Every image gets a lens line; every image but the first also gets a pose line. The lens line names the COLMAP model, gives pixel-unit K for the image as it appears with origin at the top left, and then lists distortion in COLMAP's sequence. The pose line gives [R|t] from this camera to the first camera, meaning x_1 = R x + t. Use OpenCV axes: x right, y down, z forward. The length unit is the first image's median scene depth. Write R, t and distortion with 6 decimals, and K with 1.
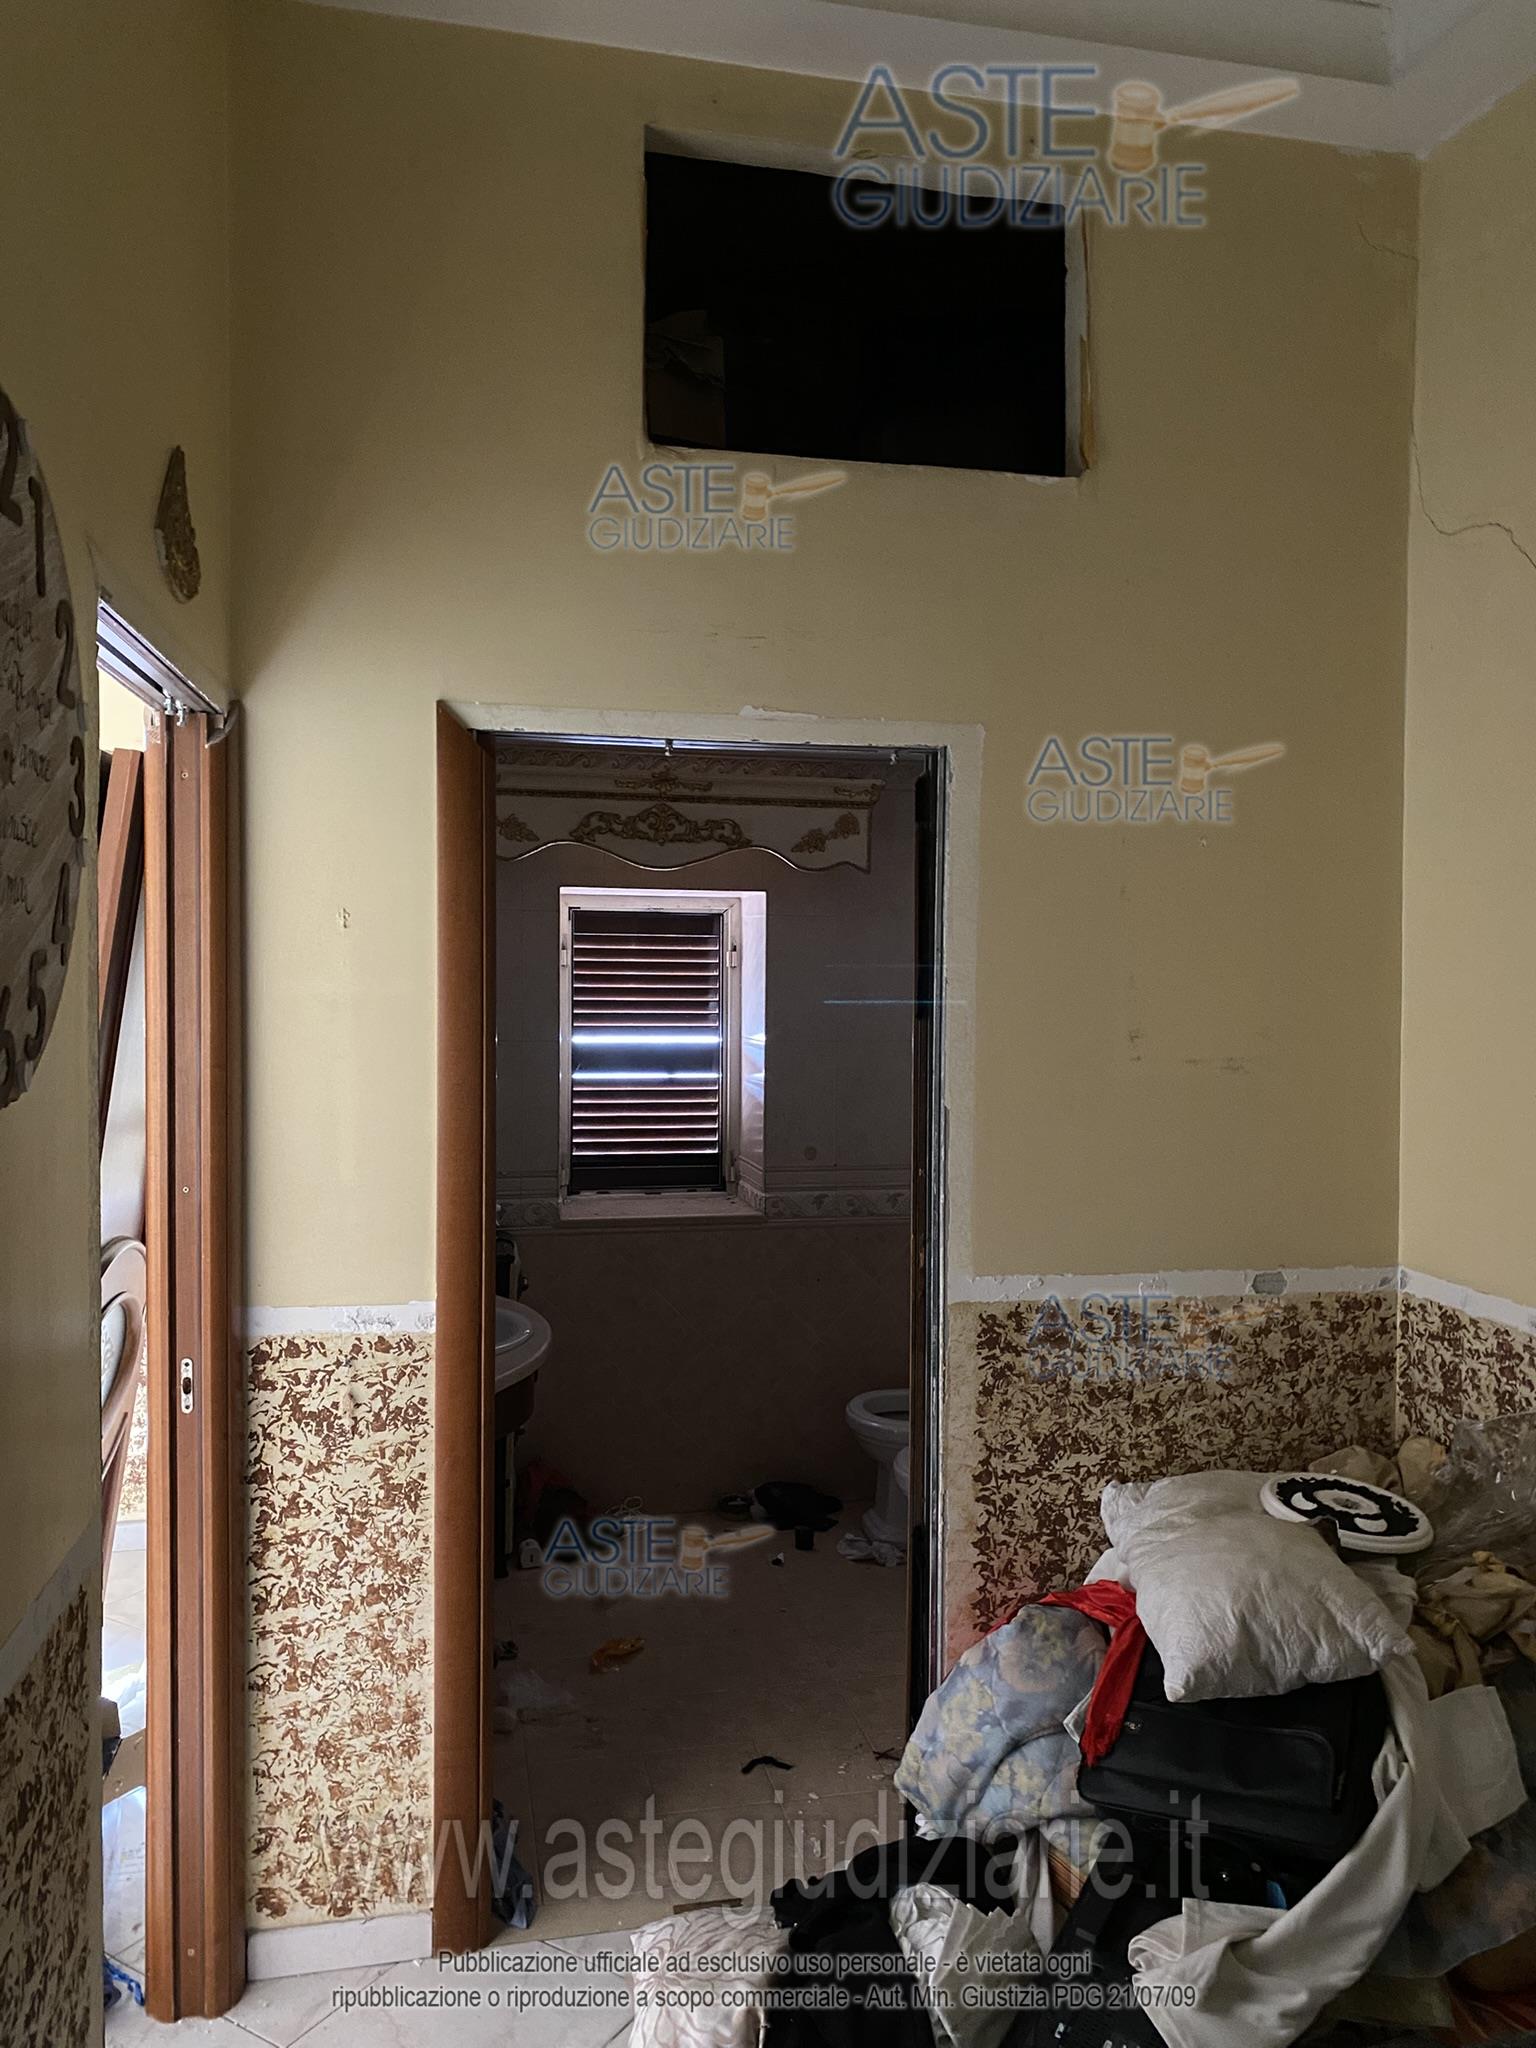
lens RADIAL K [[1573.1, 0, 764.4], [0, 1573.1, 1014.2], [0, 0, 1]] dist [0.069422, -0.053933]
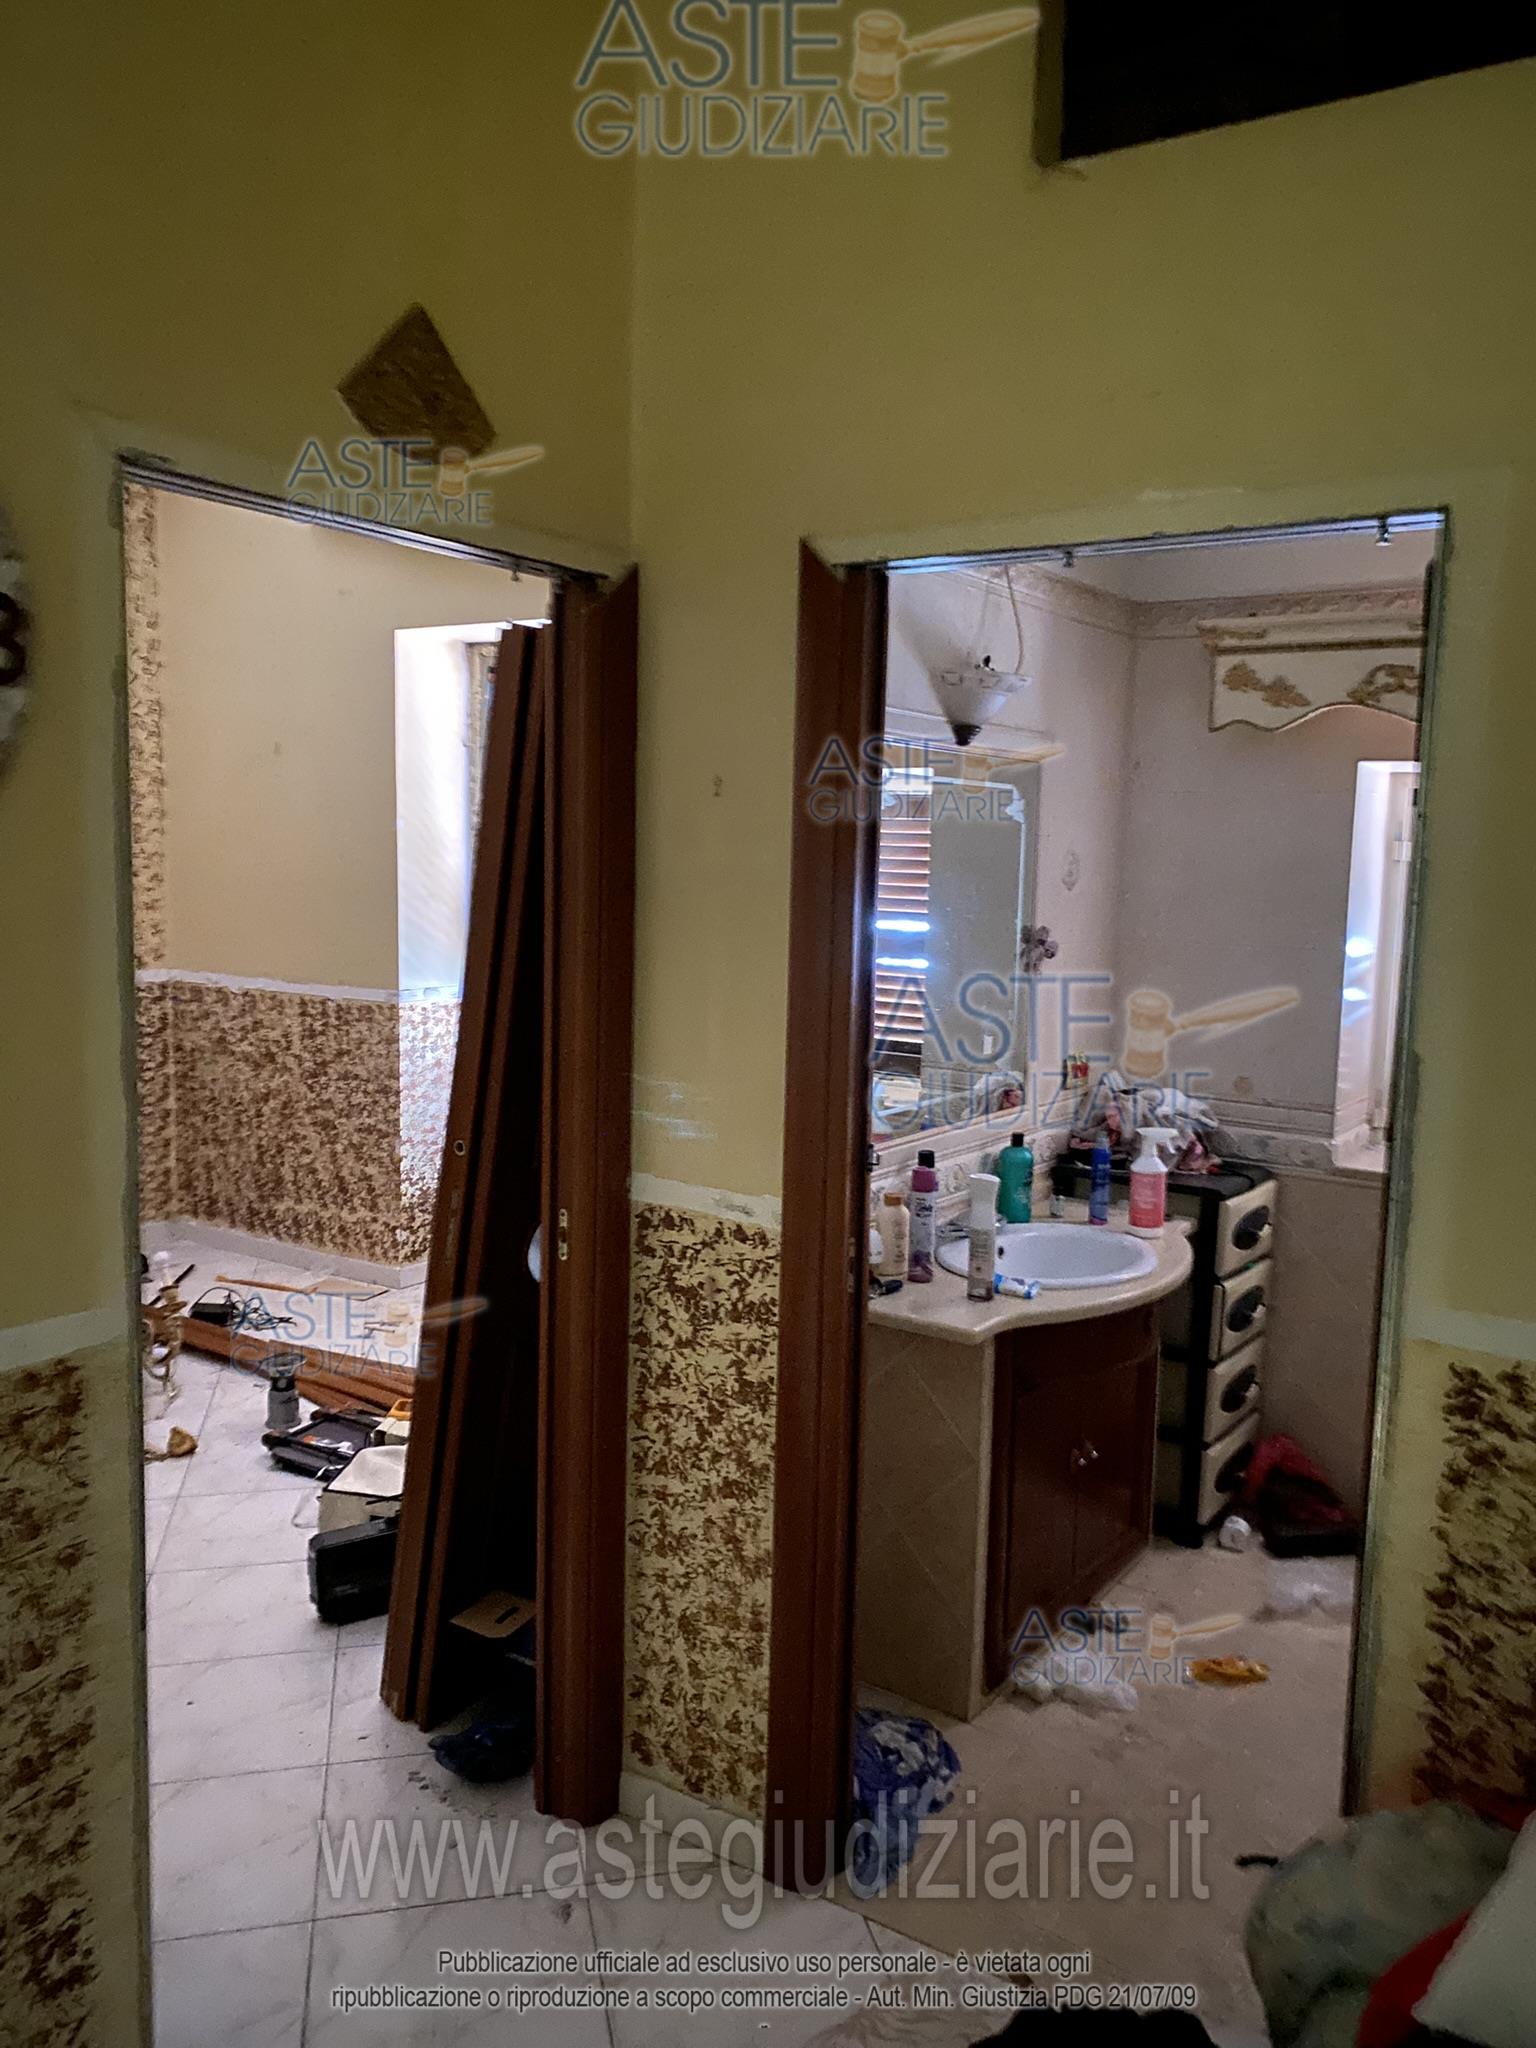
lens RADIAL K [[1573.1, 0, 796.5], [0, 1573.1, 1020.5], [0, 0, 1]] dist [0.069422, -0.053933]
pose [[0.730560, 0.095101, -0.676193, 0.401962], [-0.054102, 0.995203, 0.081515, 0.003055], [0.680701, -0.022968, 0.732201, 0.330788]]
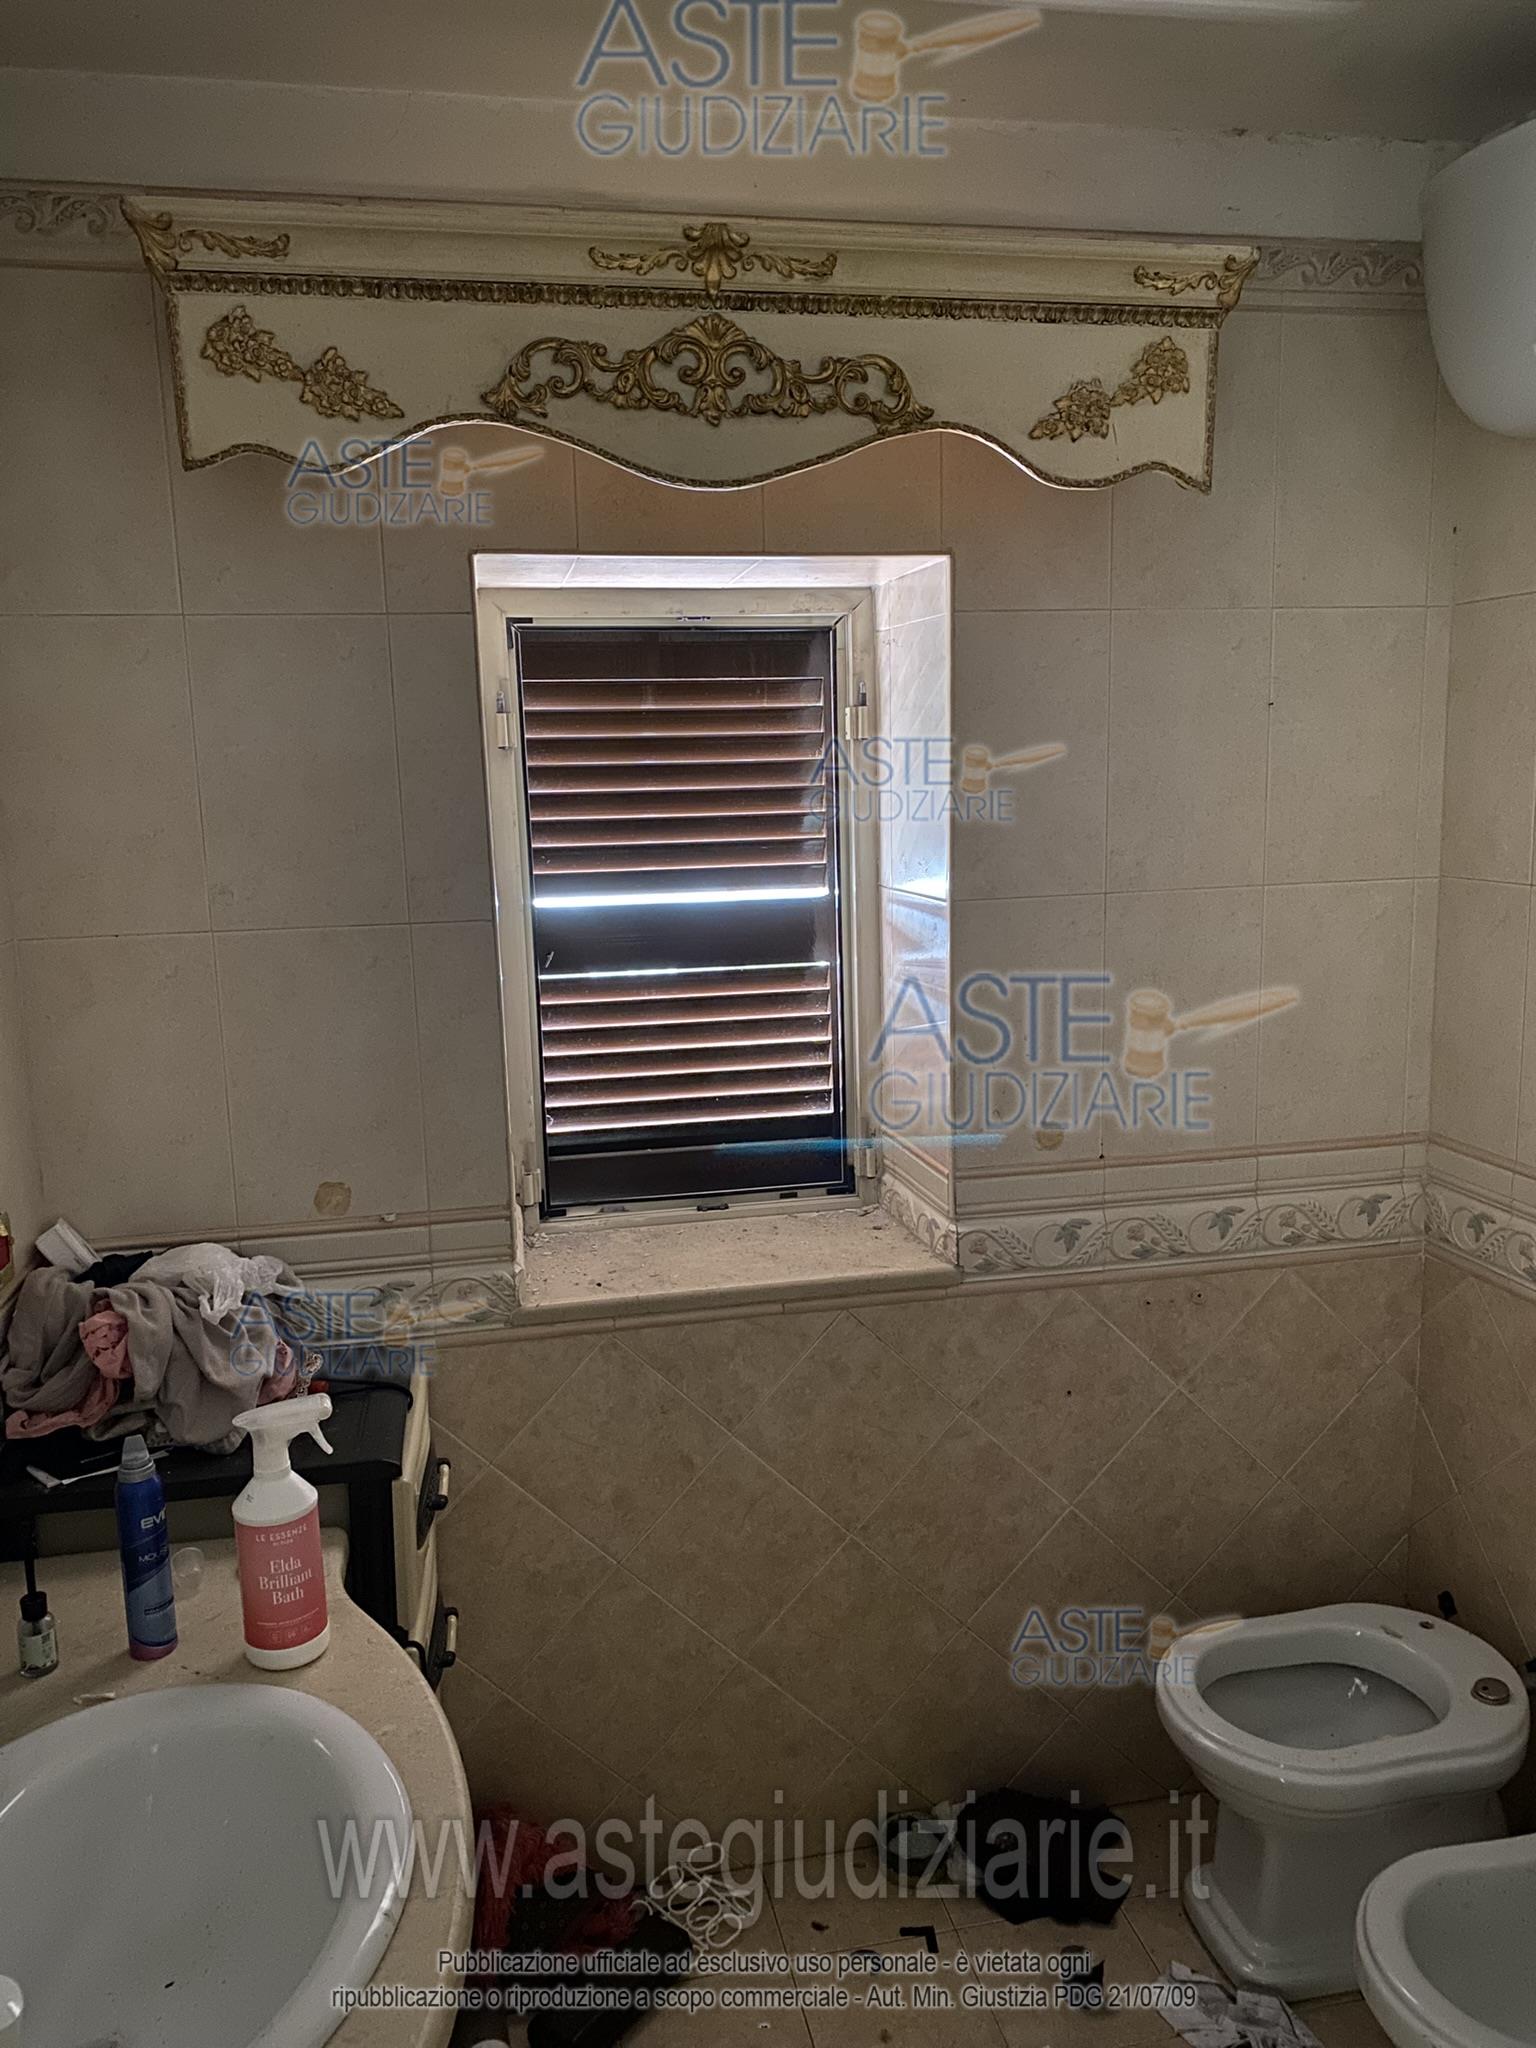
lens RADIAL K [[1573.1, 0, 769.4], [0, 1573.1, 1022.9], [0, 0, 1]] dist [0.069422, -0.053933]
pose [[0.999386, -0.034915, -0.002973, -0.093167], [0.035009, 0.991164, 0.127942, -0.013550], [-0.001521, -0.127968, 0.991777, 0.977129]]
